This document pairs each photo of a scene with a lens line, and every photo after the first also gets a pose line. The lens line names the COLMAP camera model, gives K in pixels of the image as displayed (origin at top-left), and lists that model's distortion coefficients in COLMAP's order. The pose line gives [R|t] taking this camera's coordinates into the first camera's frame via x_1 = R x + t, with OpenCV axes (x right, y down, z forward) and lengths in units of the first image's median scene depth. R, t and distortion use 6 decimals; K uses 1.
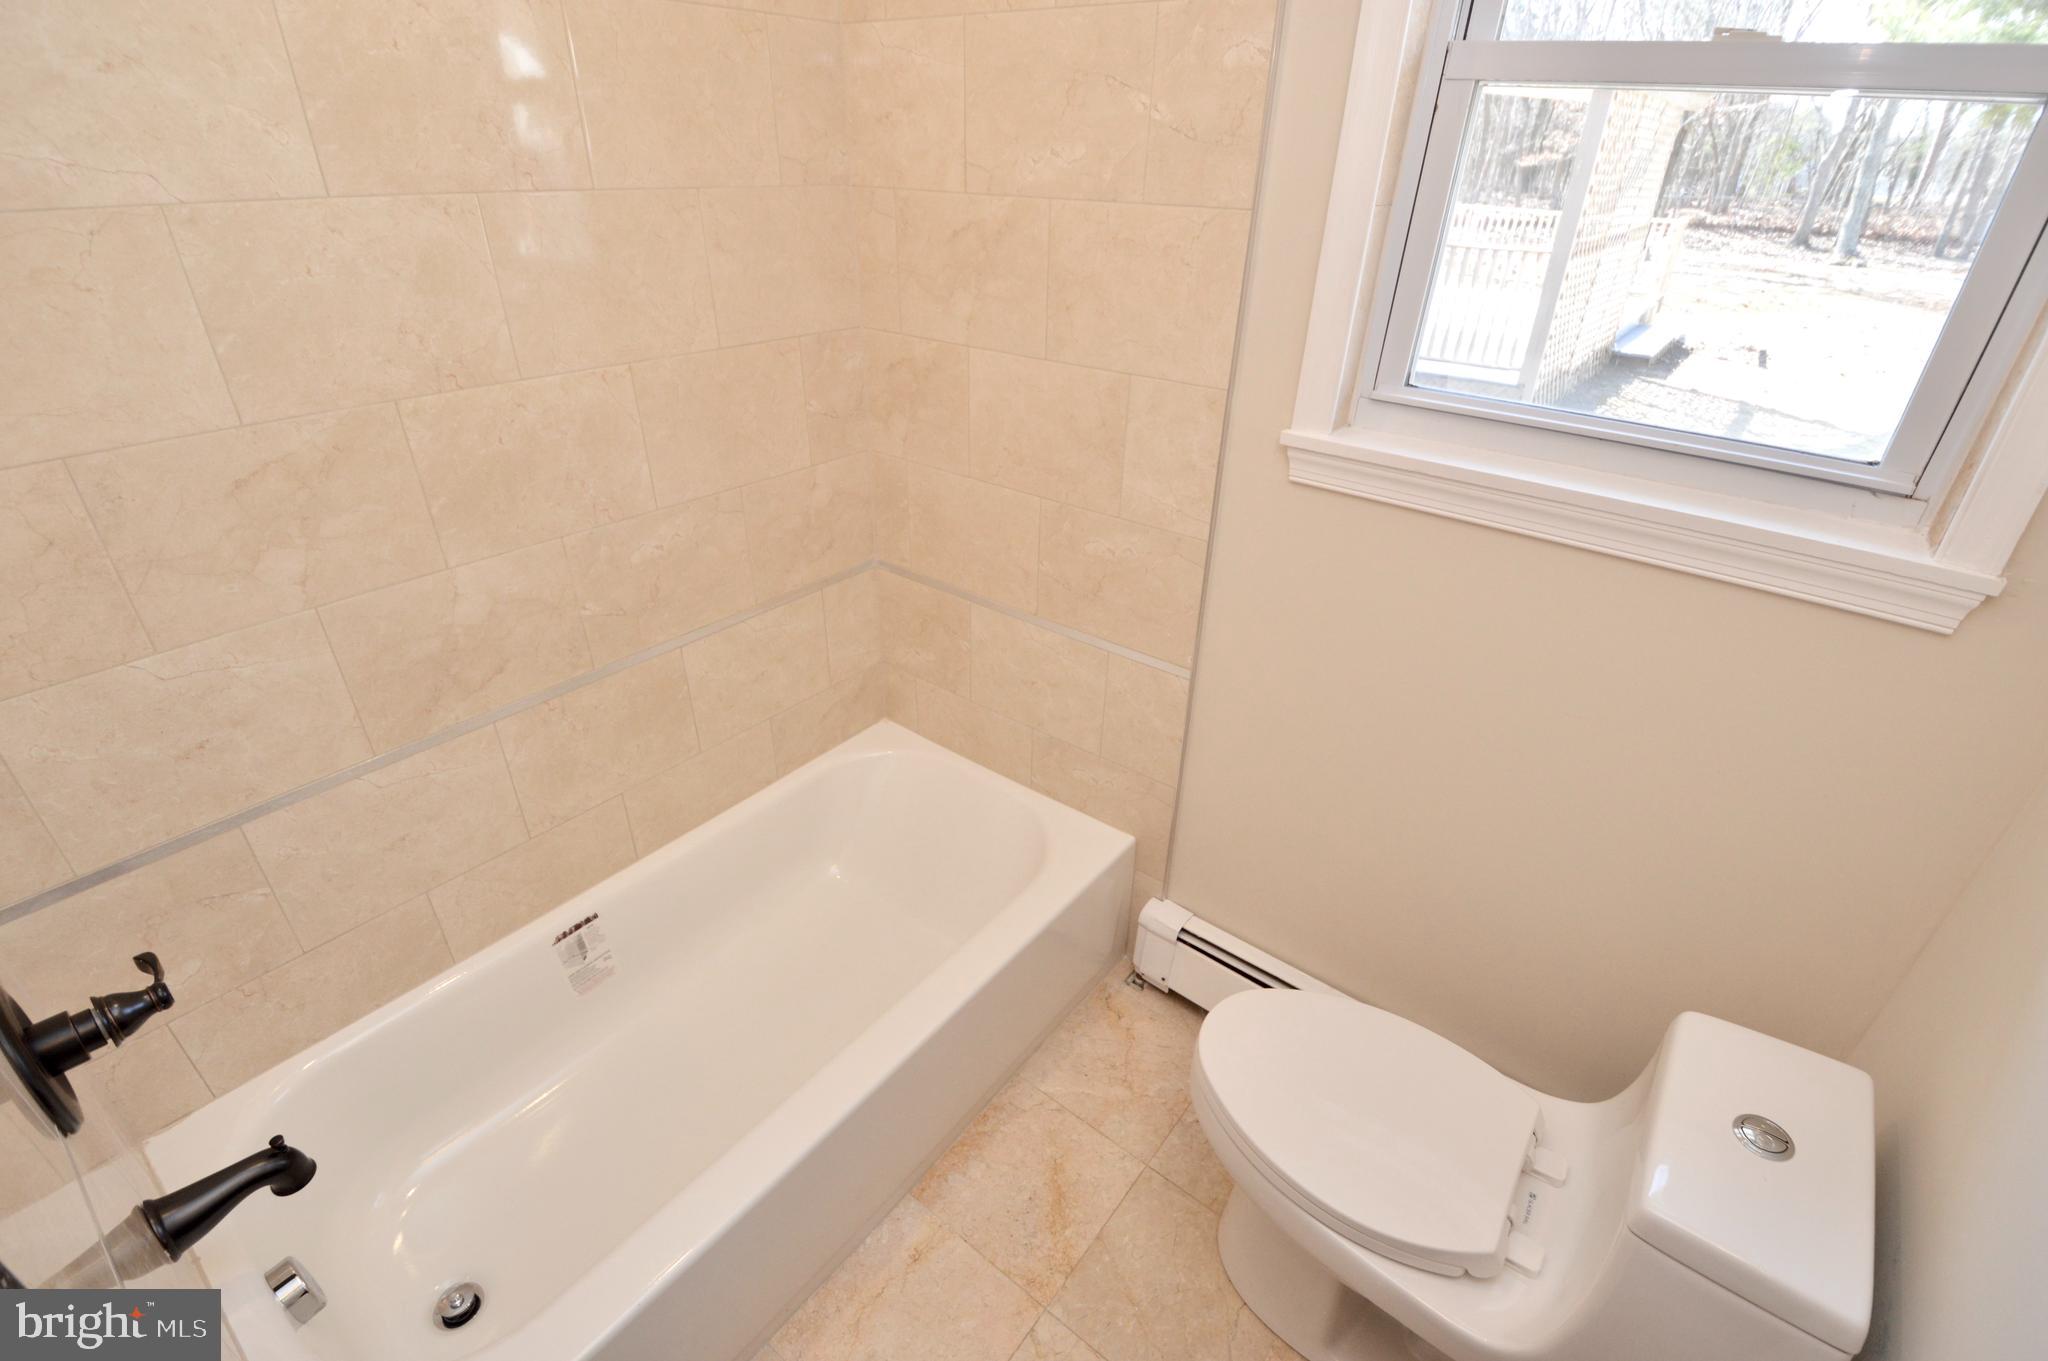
lens RADIAL K [[920.4, 0, 1008.5], [0, 920.4, 681.6], [0, 0, 1]] dist [0.024364, -0.030685]
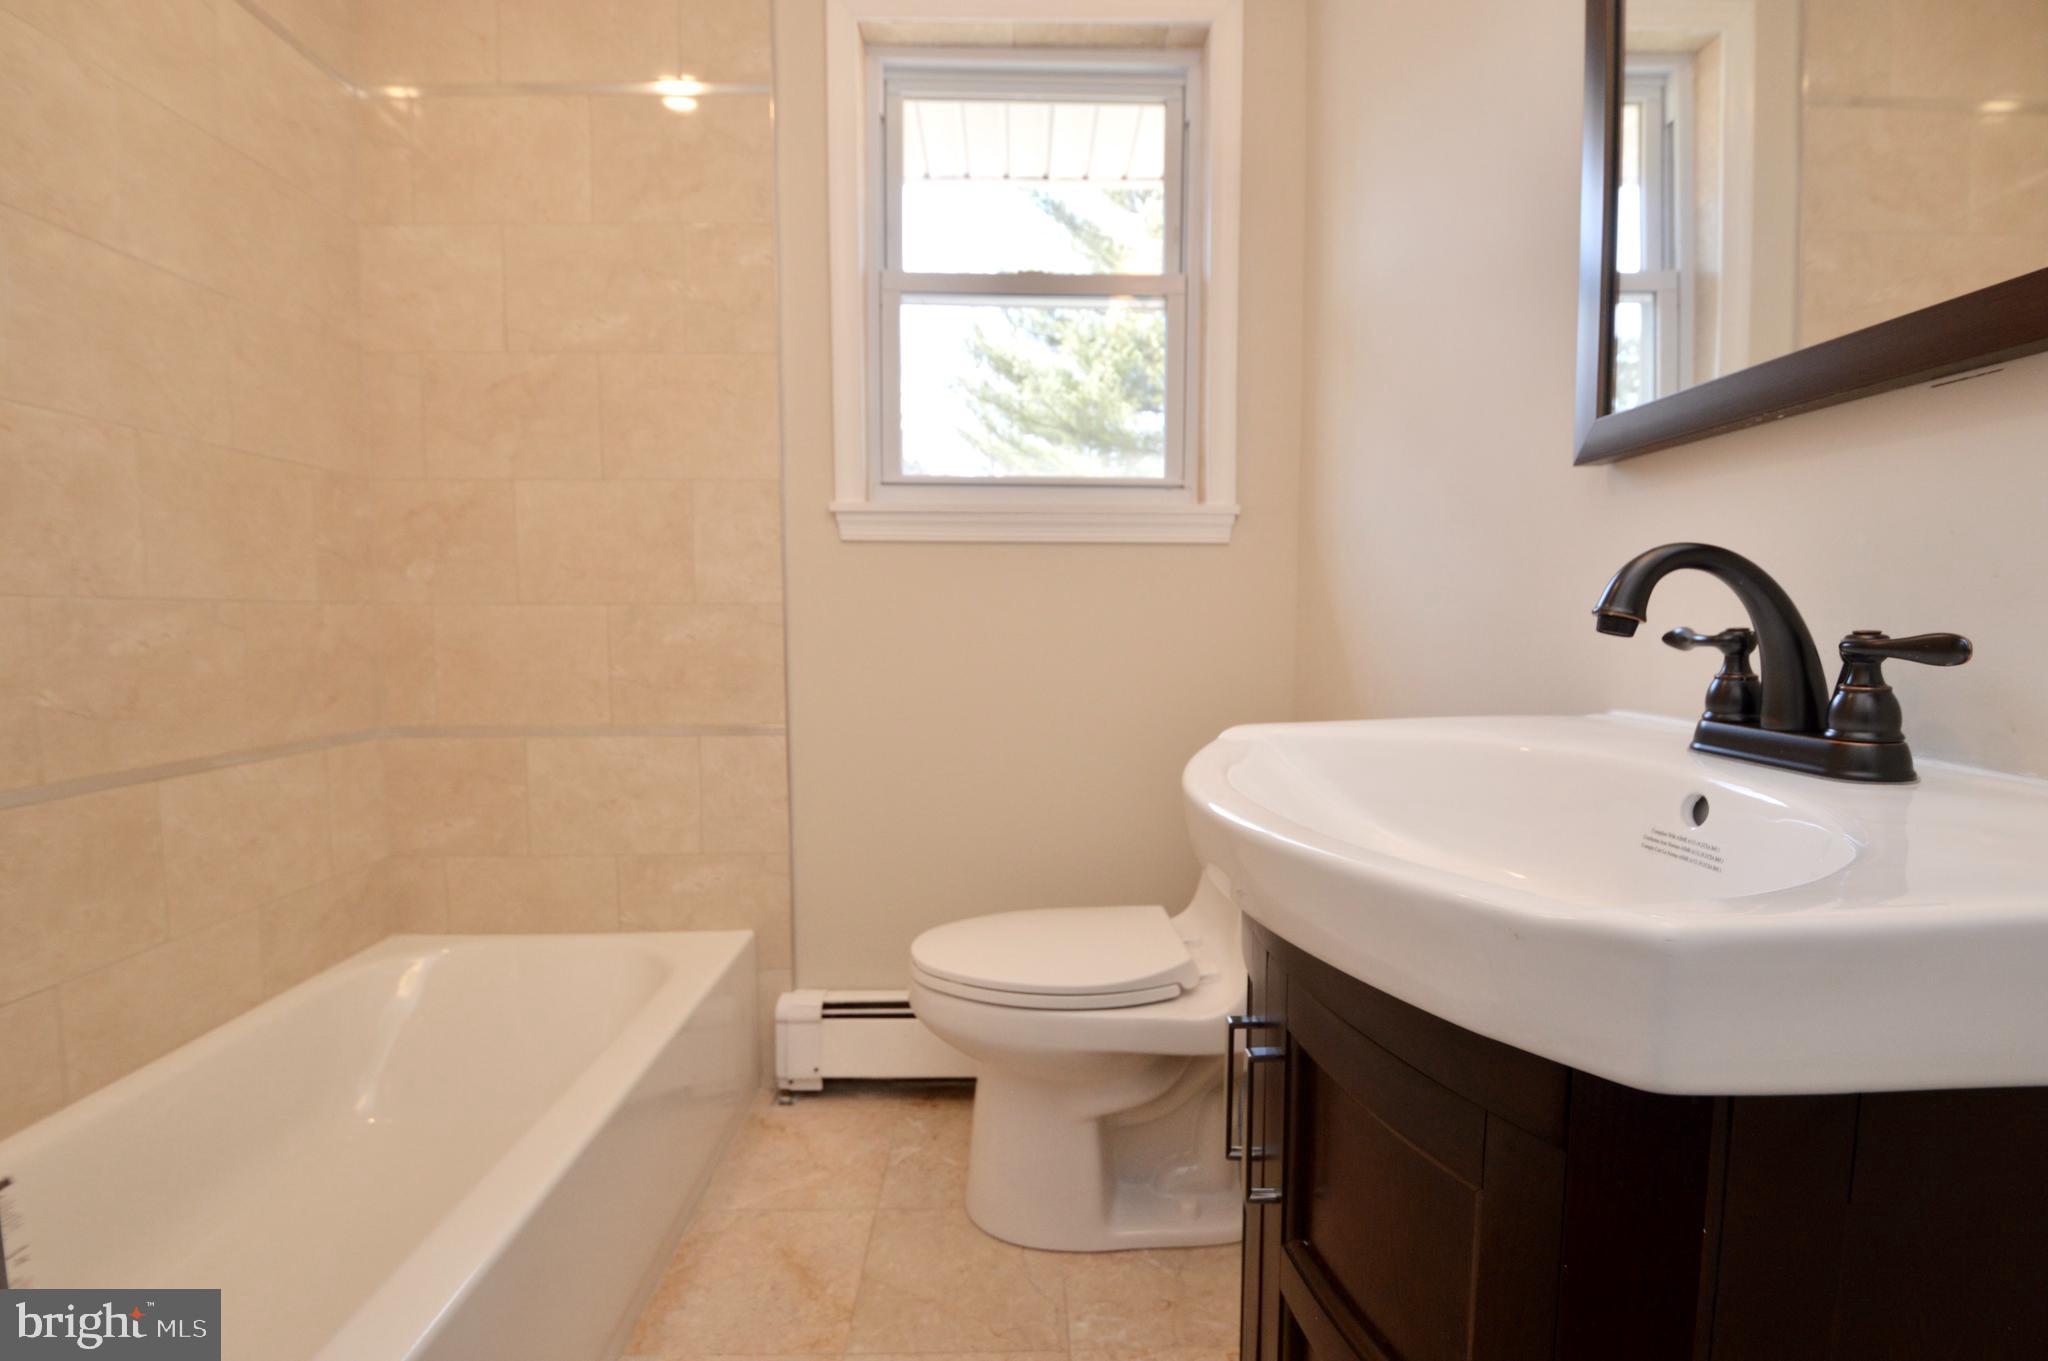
lens RADIAL K [[951.1, 0, 1013.8], [0, 951.1, 686.2], [0, 0, 1]] dist [0.014134, -0.024475]
pose [[0.775915, -0.055753, 0.628369, -0.287570], [0.331263, 0.883710, -0.330637, 0.389536], [-0.536862, 0.464702, 0.704153, 0.015331]]
